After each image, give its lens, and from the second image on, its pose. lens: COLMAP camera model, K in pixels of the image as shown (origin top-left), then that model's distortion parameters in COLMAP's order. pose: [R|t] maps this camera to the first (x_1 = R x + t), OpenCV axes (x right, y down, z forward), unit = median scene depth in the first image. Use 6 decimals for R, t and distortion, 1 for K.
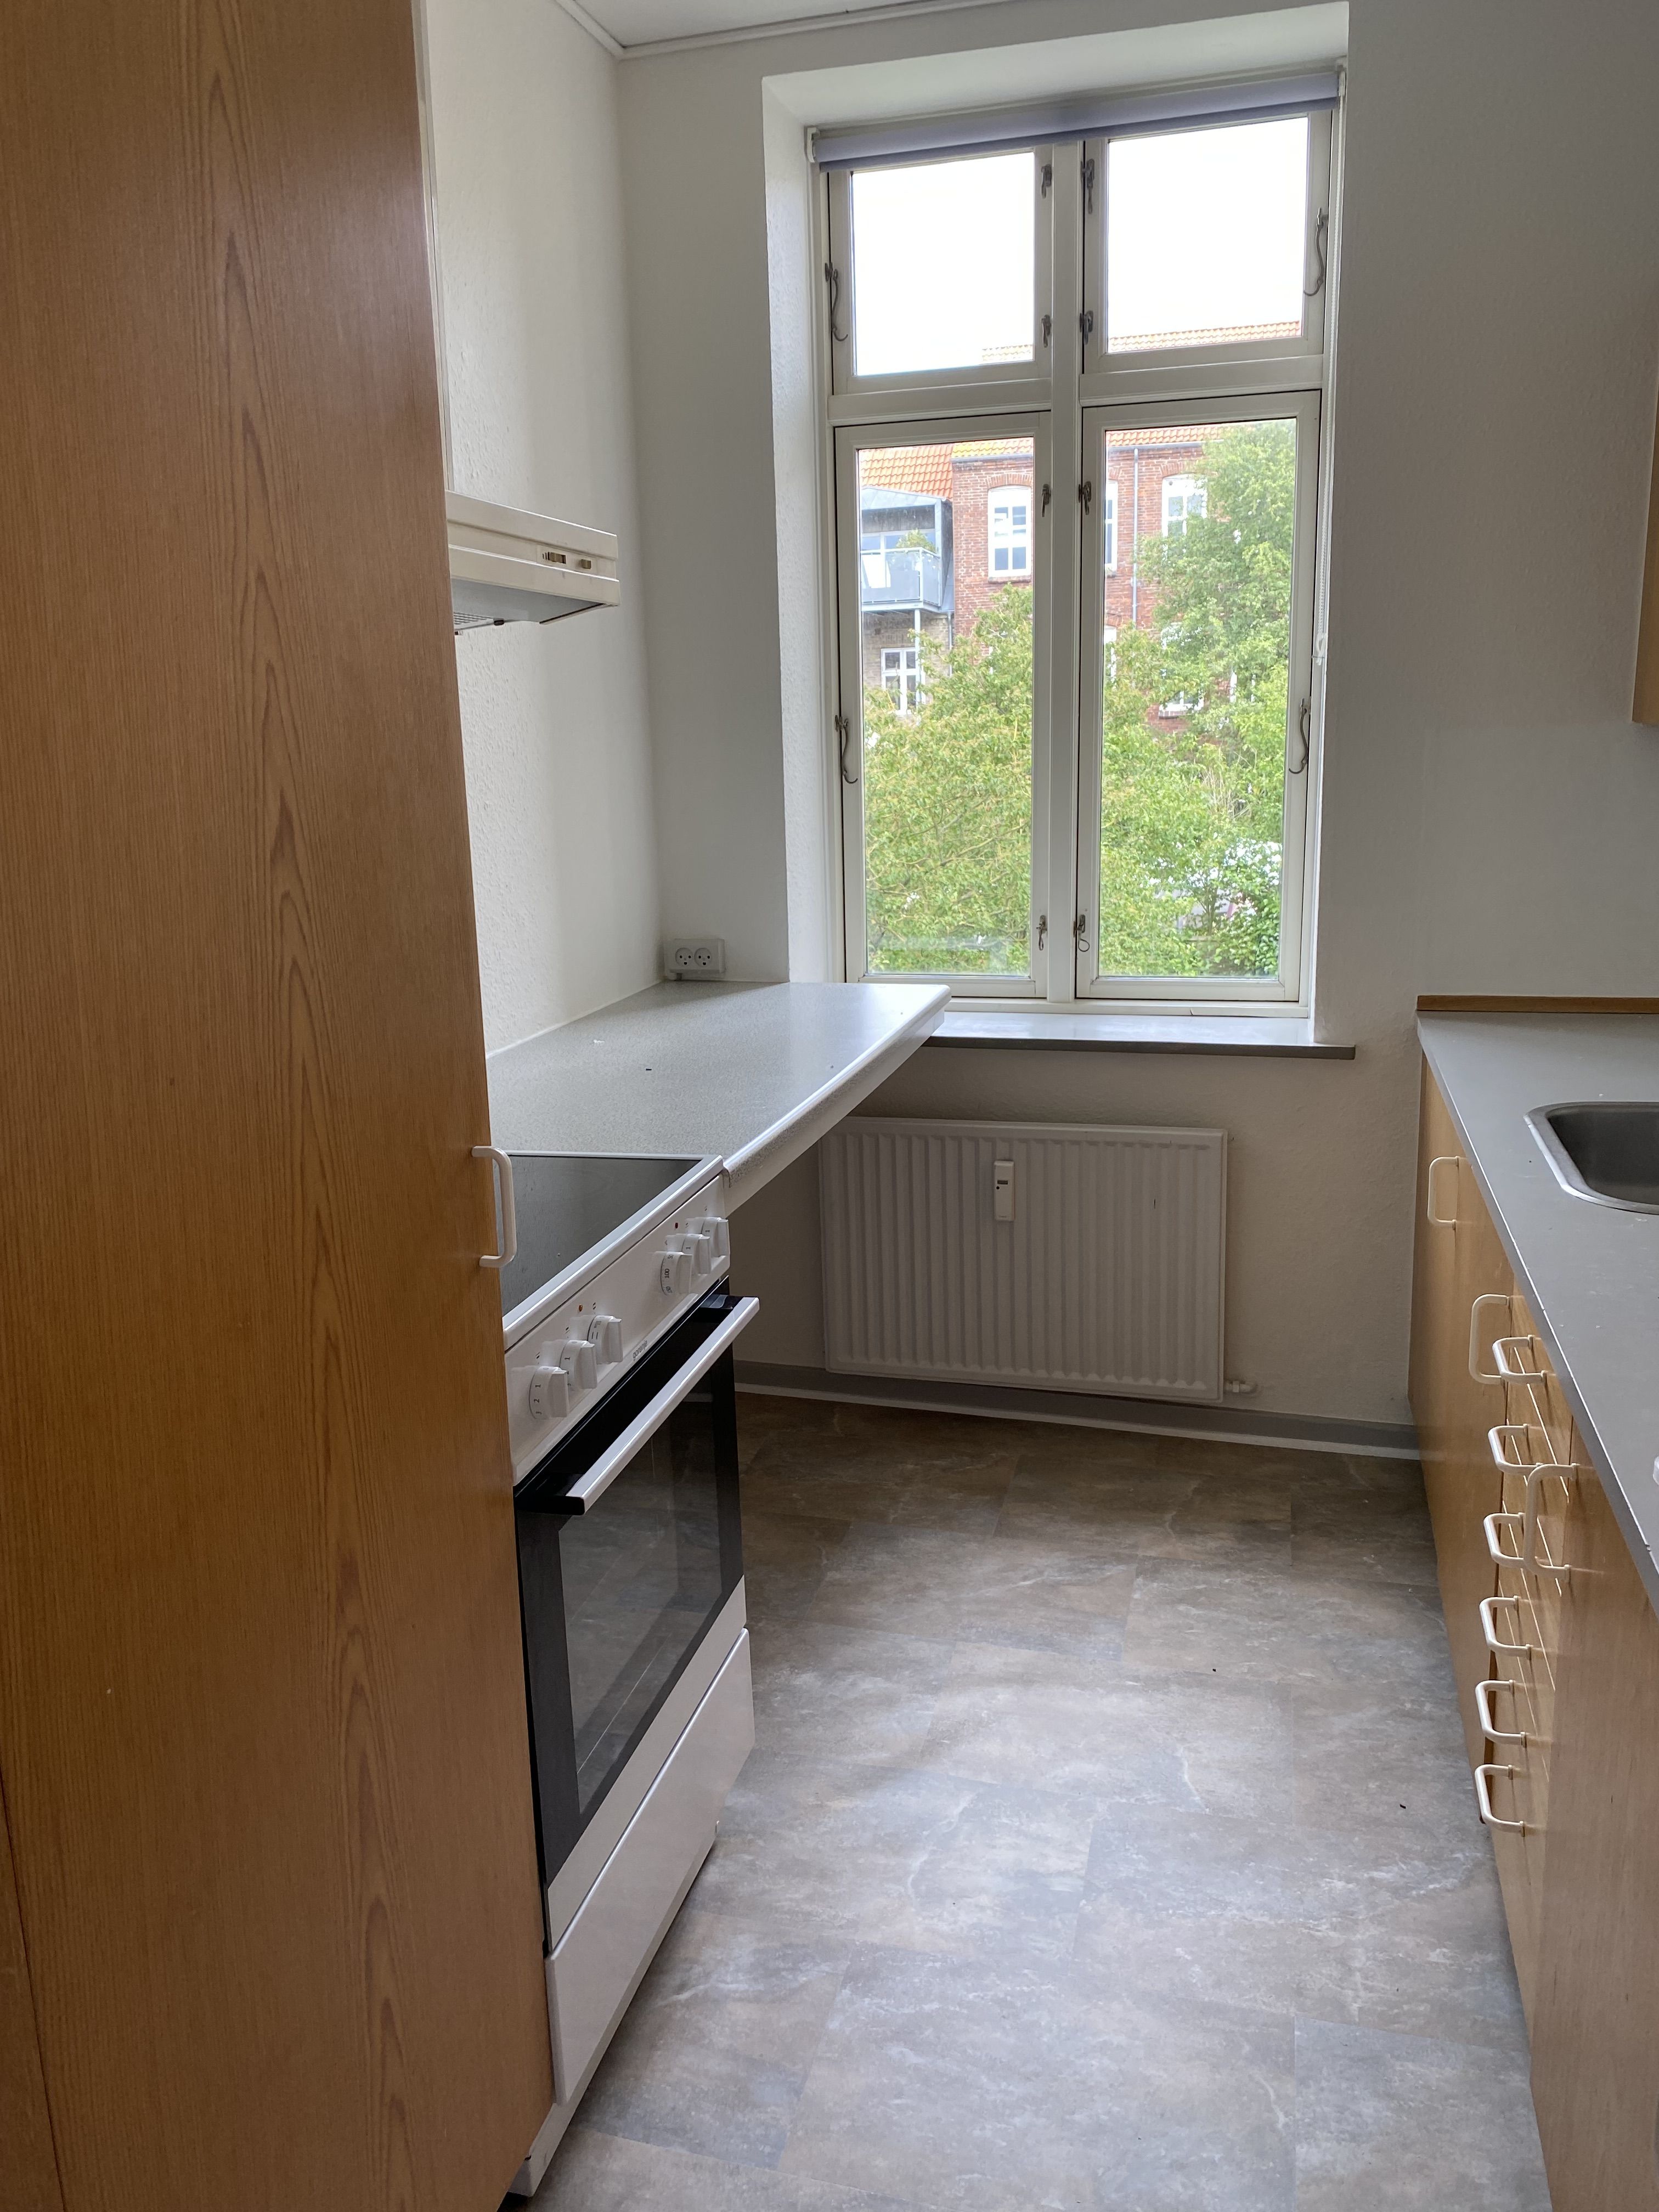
lens RADIAL K [[1724.6, 0, 797.5], [0, 1724.6, 1088.6], [0, 0, 1]] dist [0.056079, -0.041238]
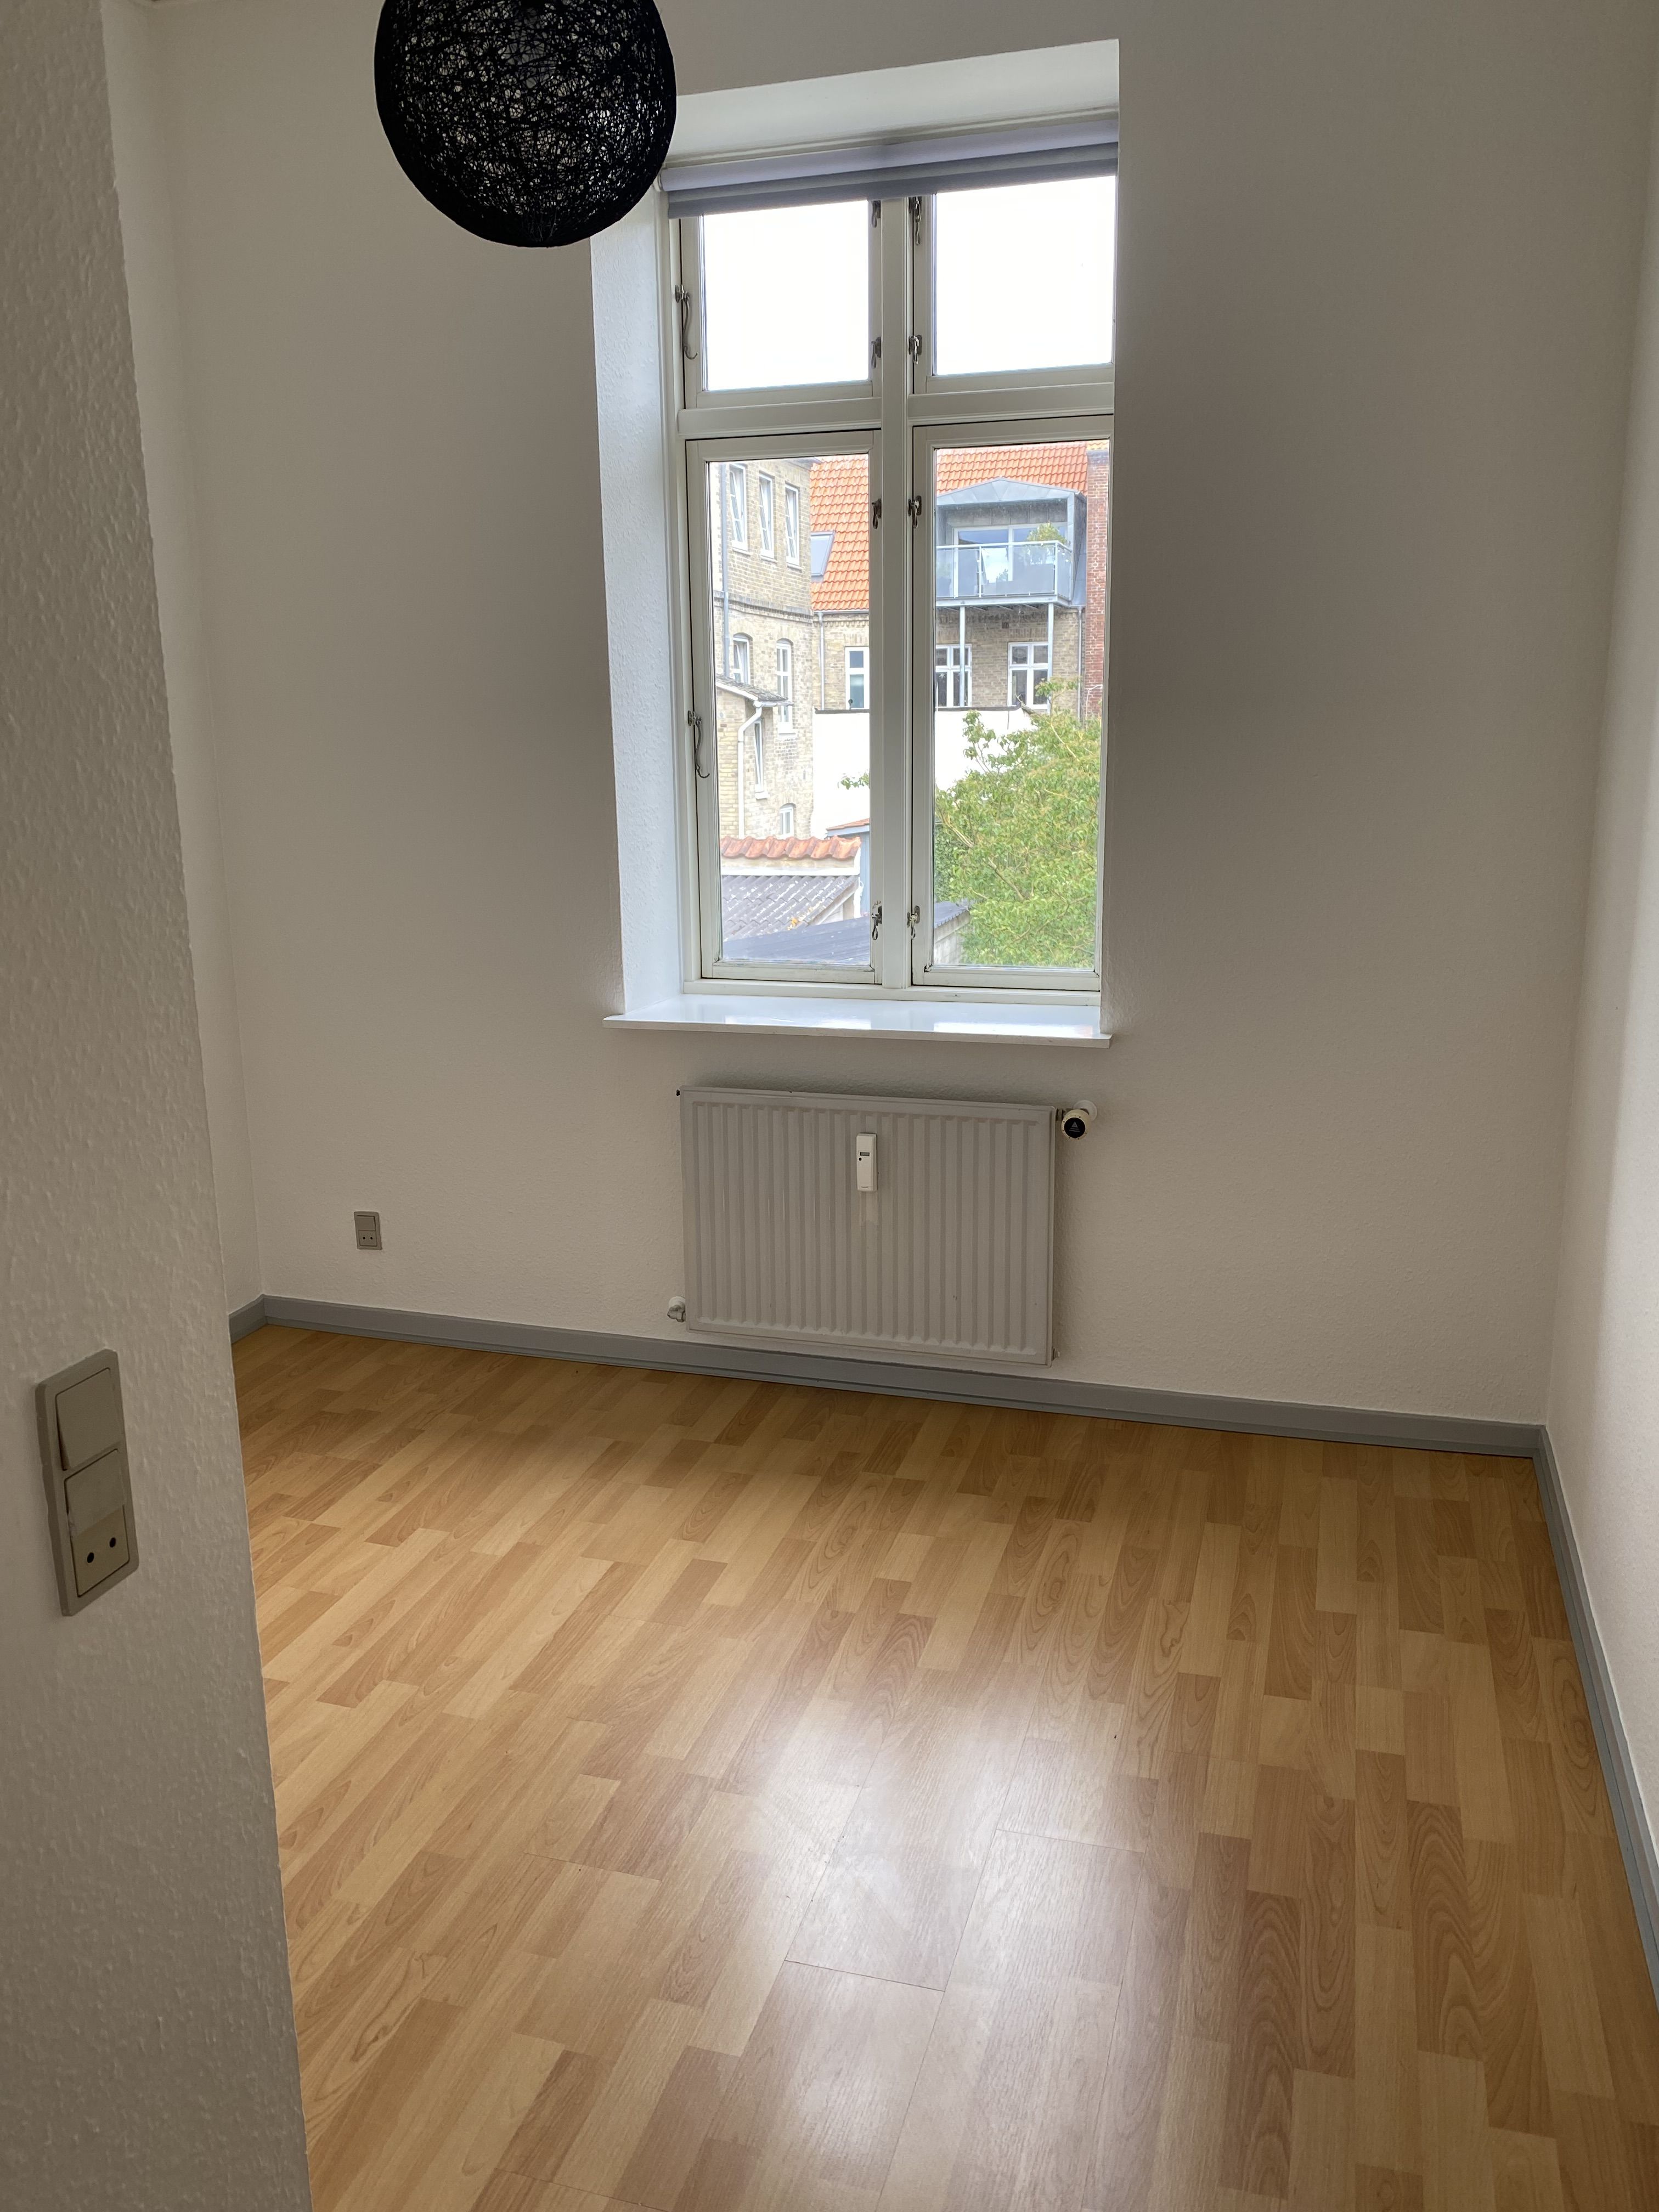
lens RADIAL K [[1724.6, 0, 846.4], [0, 1724.6, 1104.6], [0, 0, 1]] dist [0.056079, -0.041238]
pose [[0.998646, 0.026948, -0.044489, 0.182070], [-0.026369, 0.999560, 0.013556, 0.010063], [0.044835, -0.012365, 0.998918, -0.069987]]
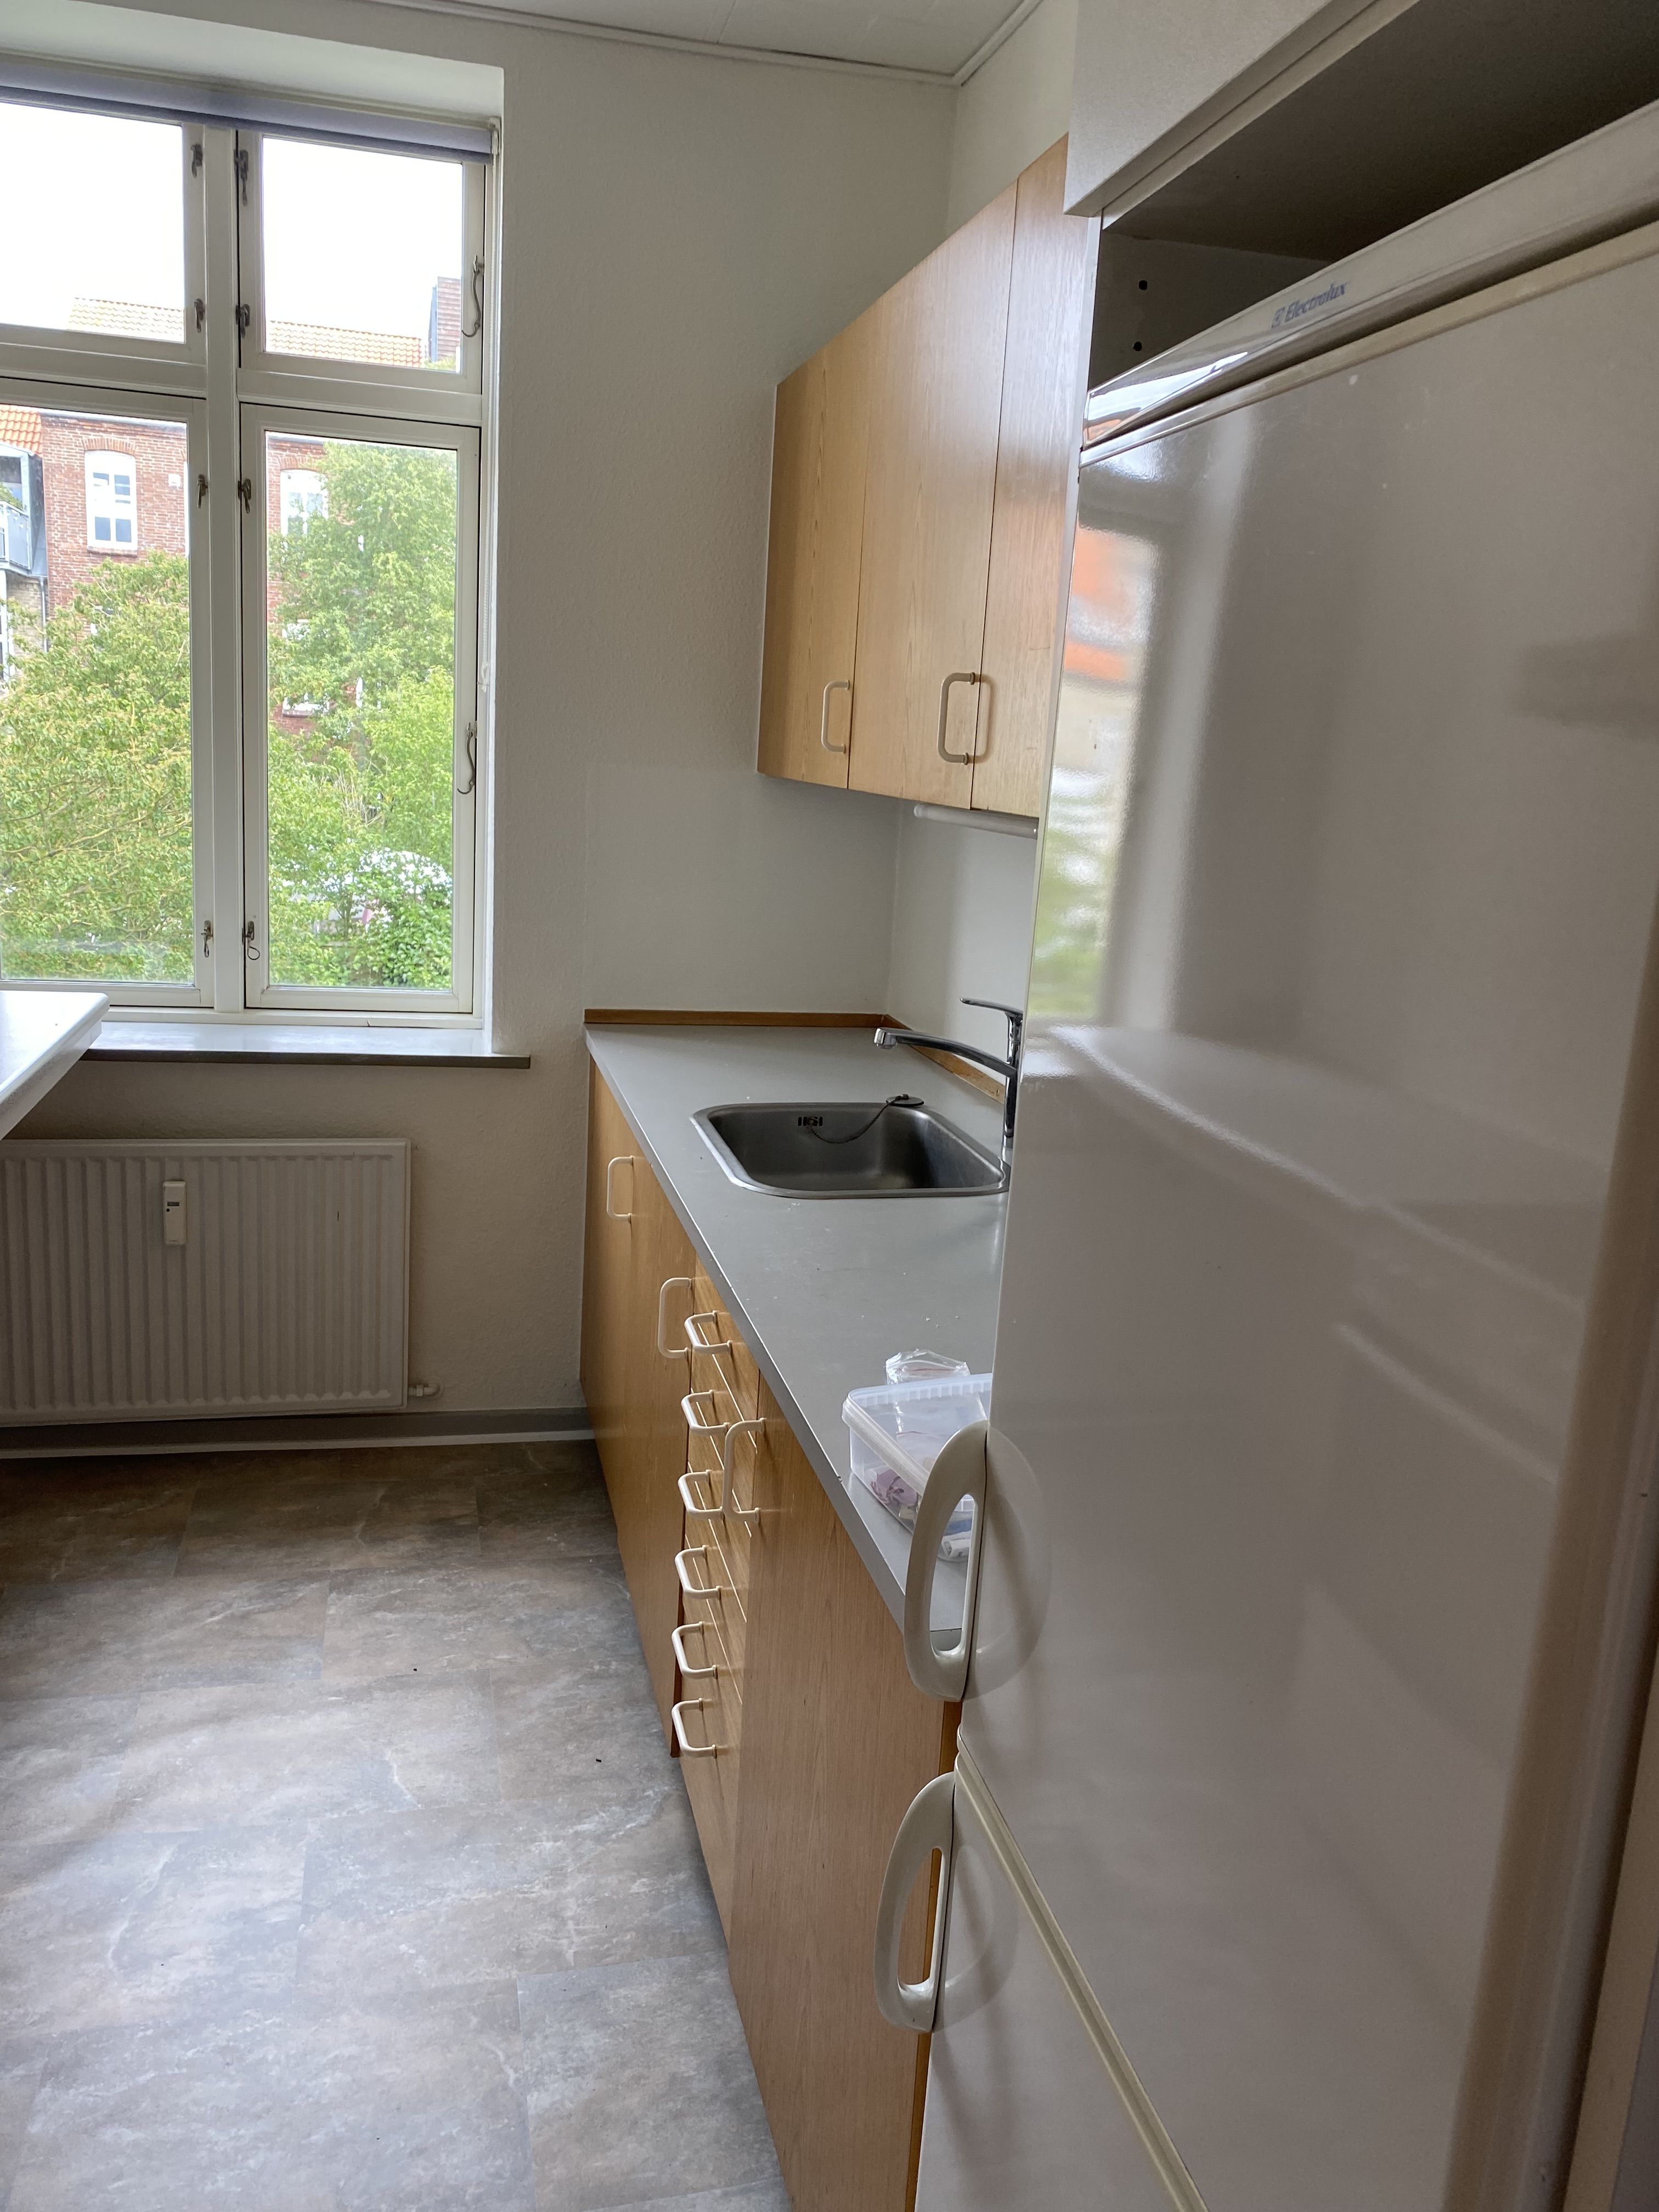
lens RADIAL K [[1724.6, 0, 839.9], [0, 1724.6, 1087.3], [0, 0, 1]] dist [0.056079, -0.041238]
pose [[0.871939, -0.019624, 0.489221, -0.029350], [0.021884, 0.999760, 0.001098, -0.001999], [-0.489125, 0.009749, 0.872159, -0.011037]]
